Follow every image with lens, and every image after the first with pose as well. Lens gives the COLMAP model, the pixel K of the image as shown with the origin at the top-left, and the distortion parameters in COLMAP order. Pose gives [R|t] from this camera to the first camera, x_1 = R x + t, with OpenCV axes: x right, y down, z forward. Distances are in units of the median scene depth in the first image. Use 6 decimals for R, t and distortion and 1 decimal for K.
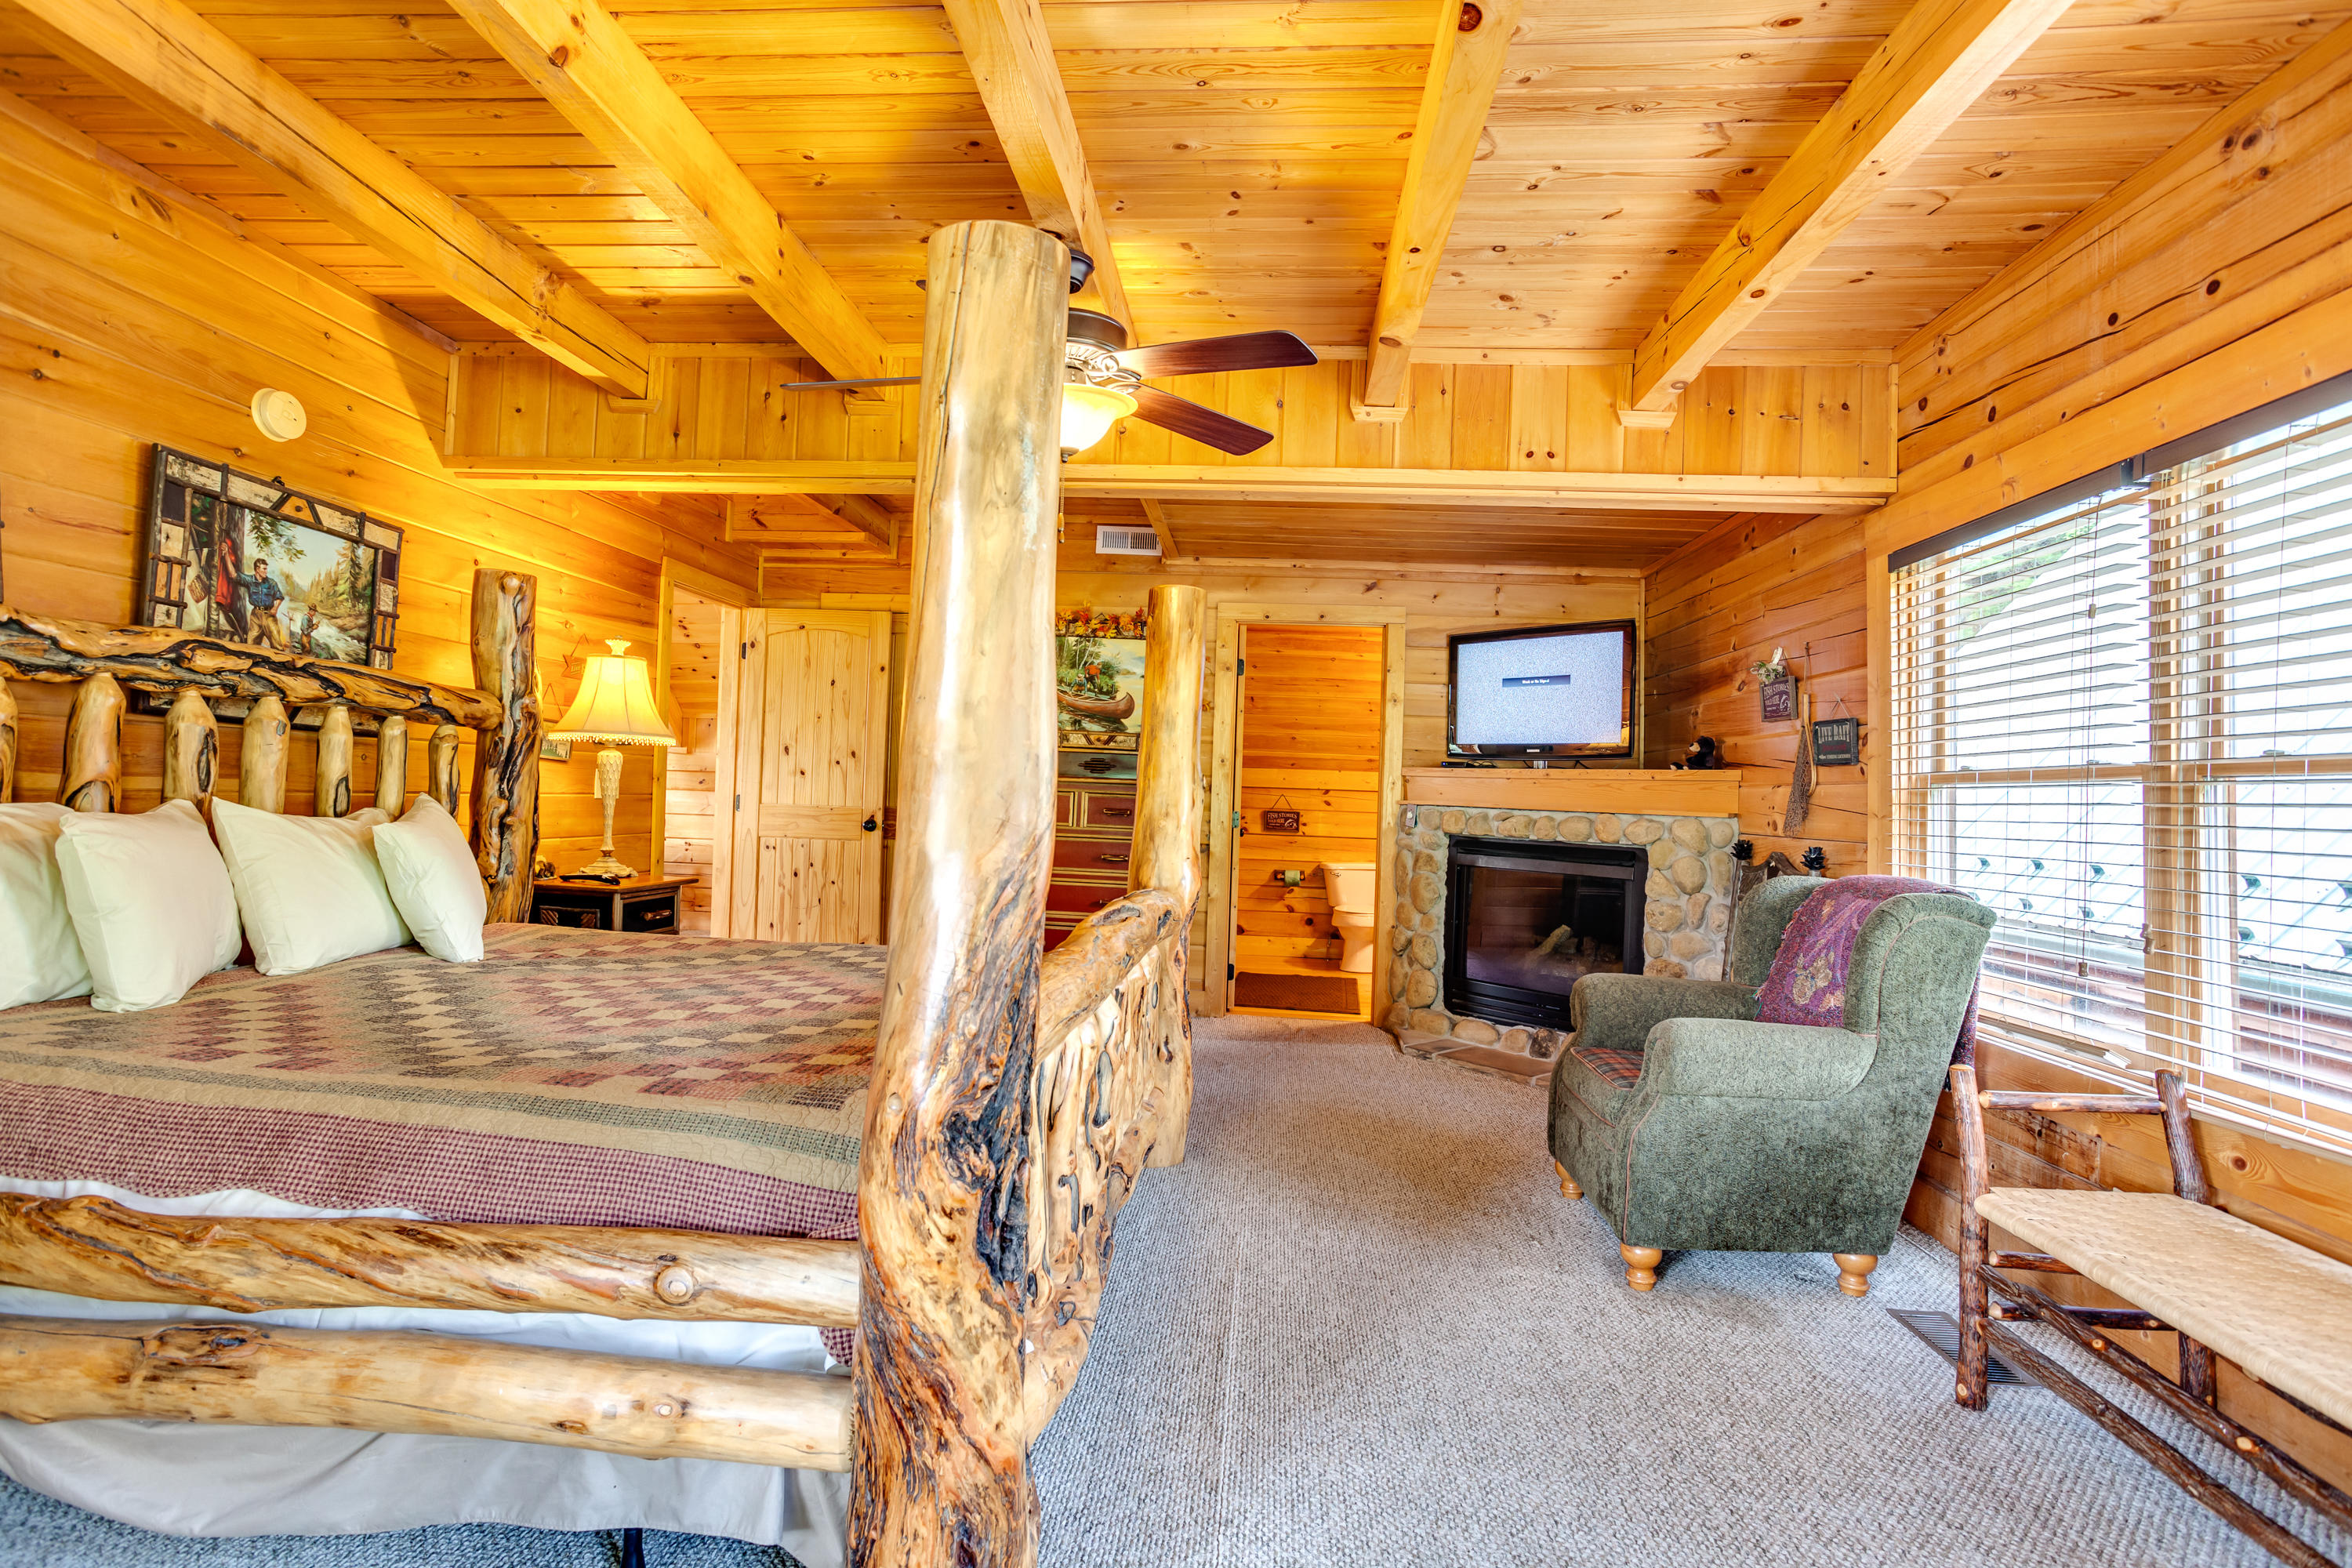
lens RADIAL K [[1136.8, 0, 1177.3], [0, 1136.8, 787.1], [0, 0, 1]] dist [-0.057337, 0.037978]
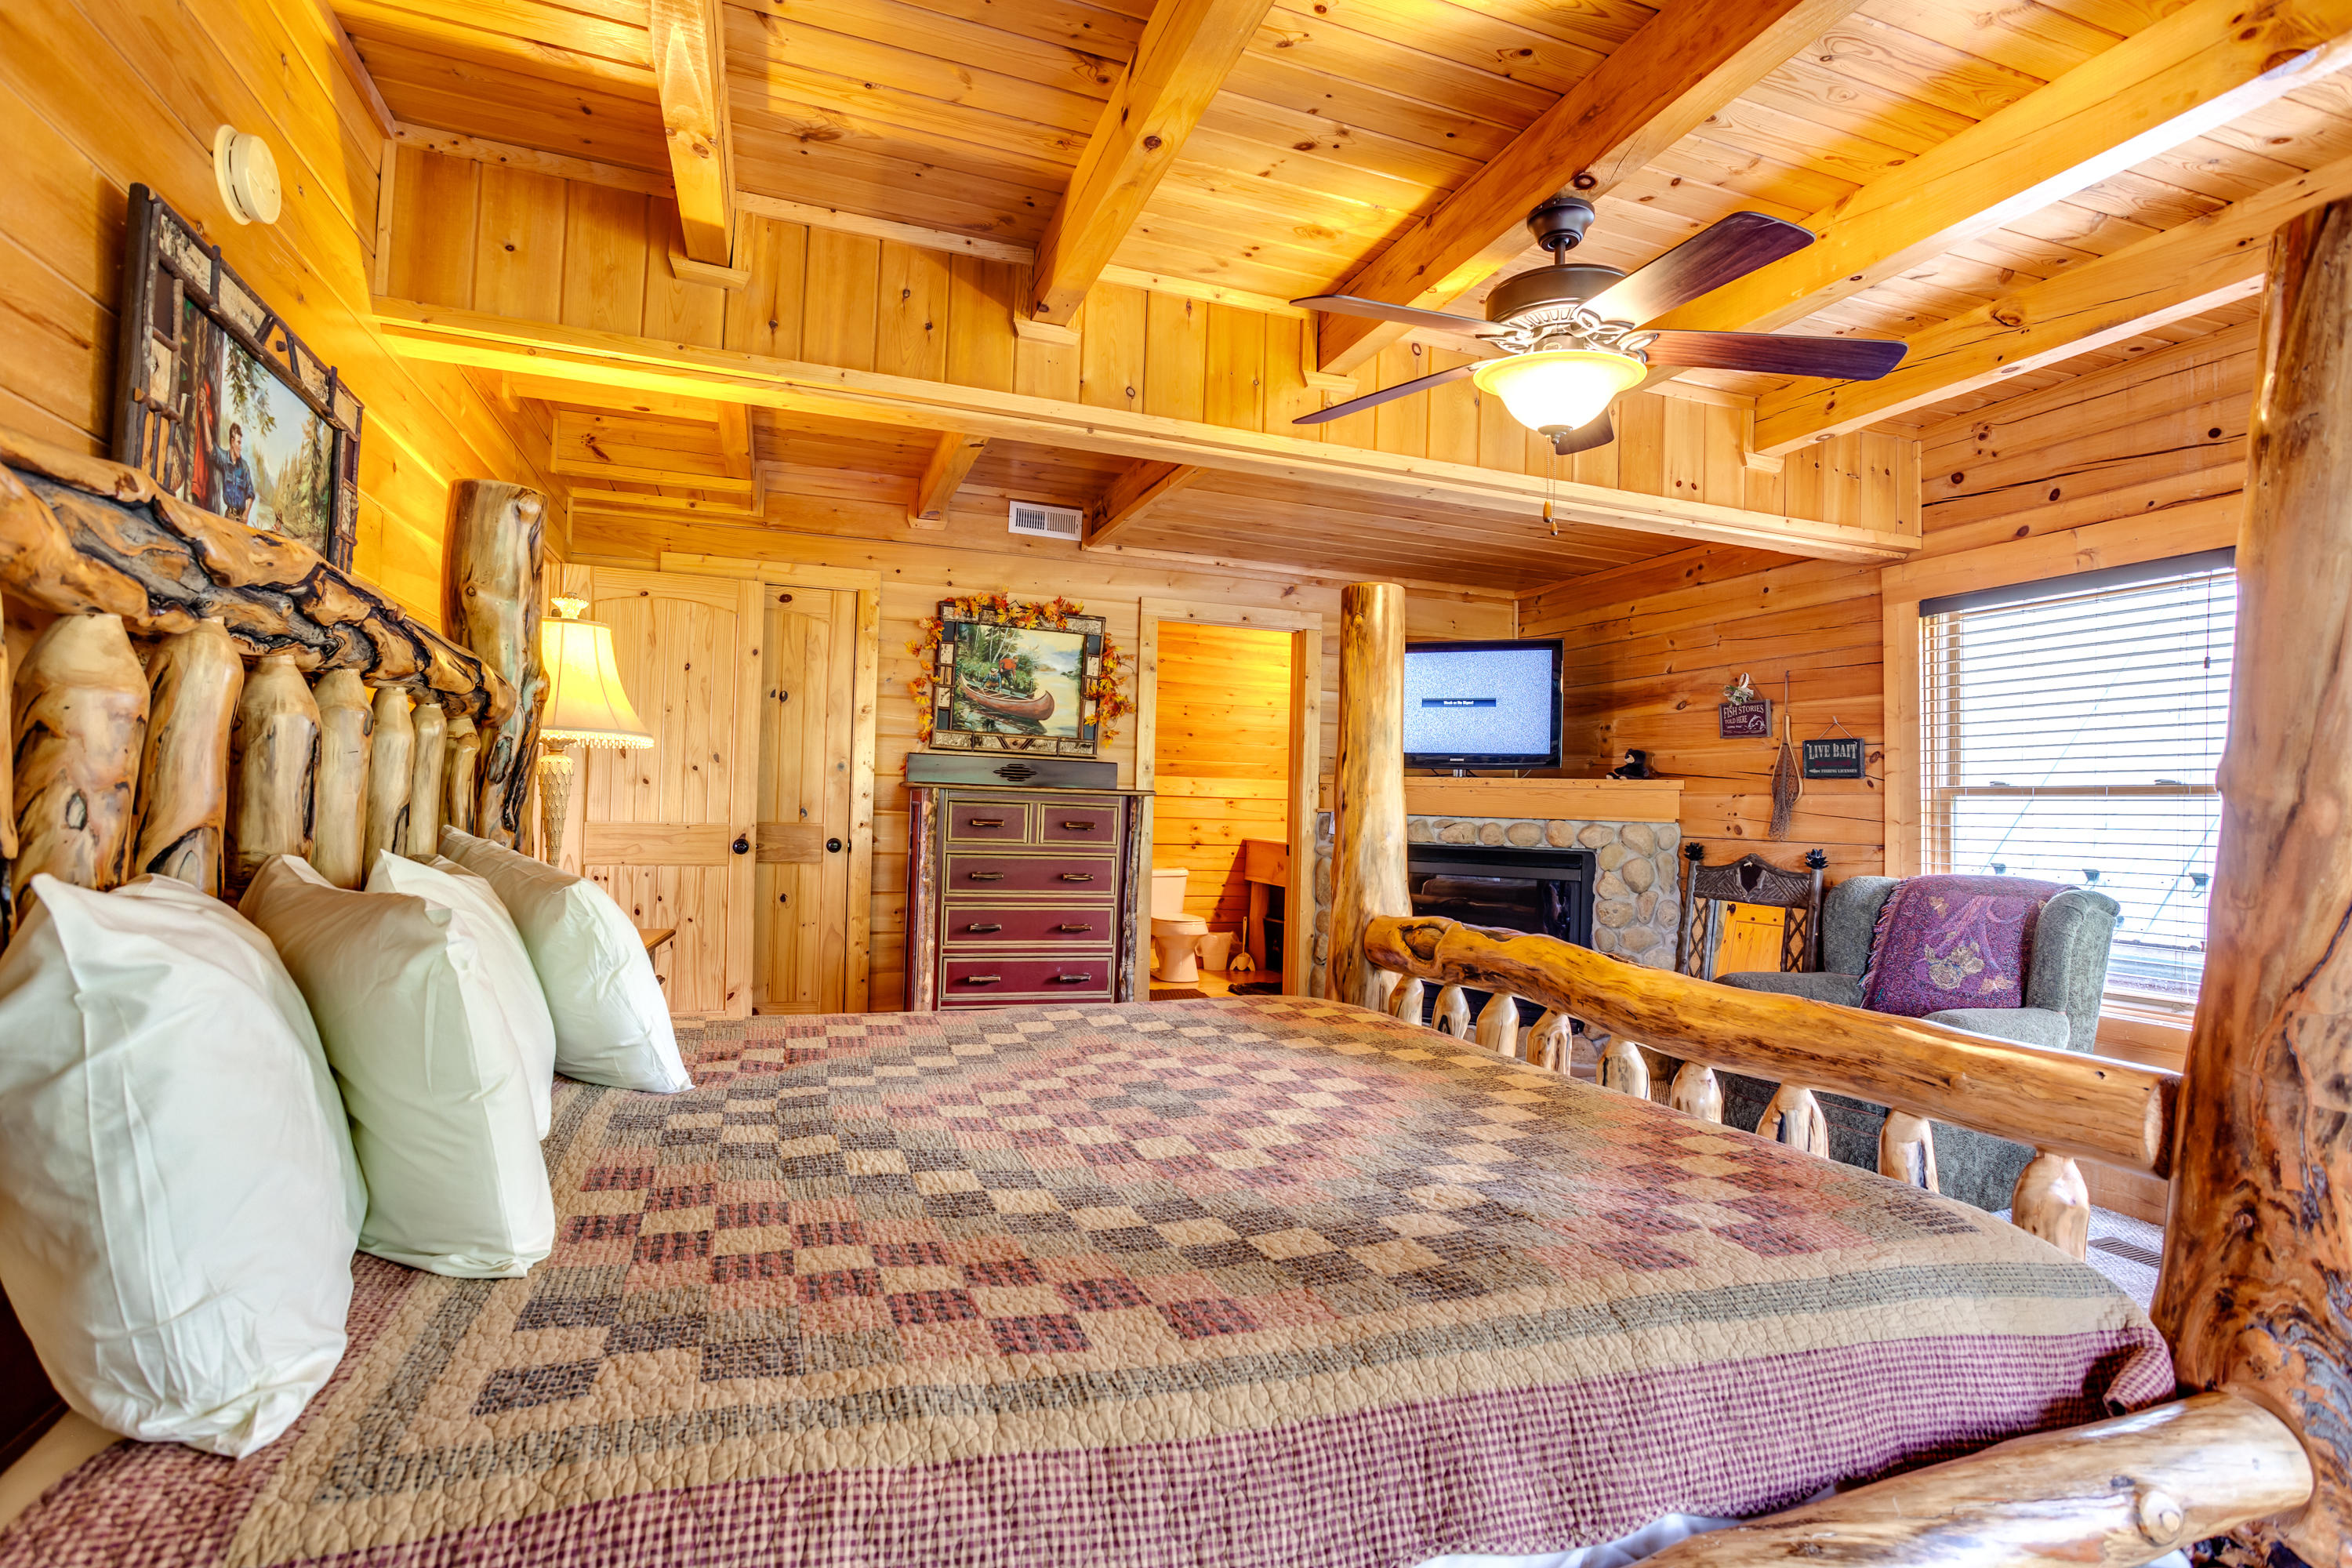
lens RADIAL K [[1136.8, 0, 1177.3], [0, 1136.8, 787.1], [0, 0, 1]] dist [-0.057337, 0.037978]
pose [[0.908021, -0.003887, 0.418906, -0.503569], [0.002755, 0.999991, 0.003308, -0.015719], [-0.418915, -0.001850, 0.908024, 0.224561]]
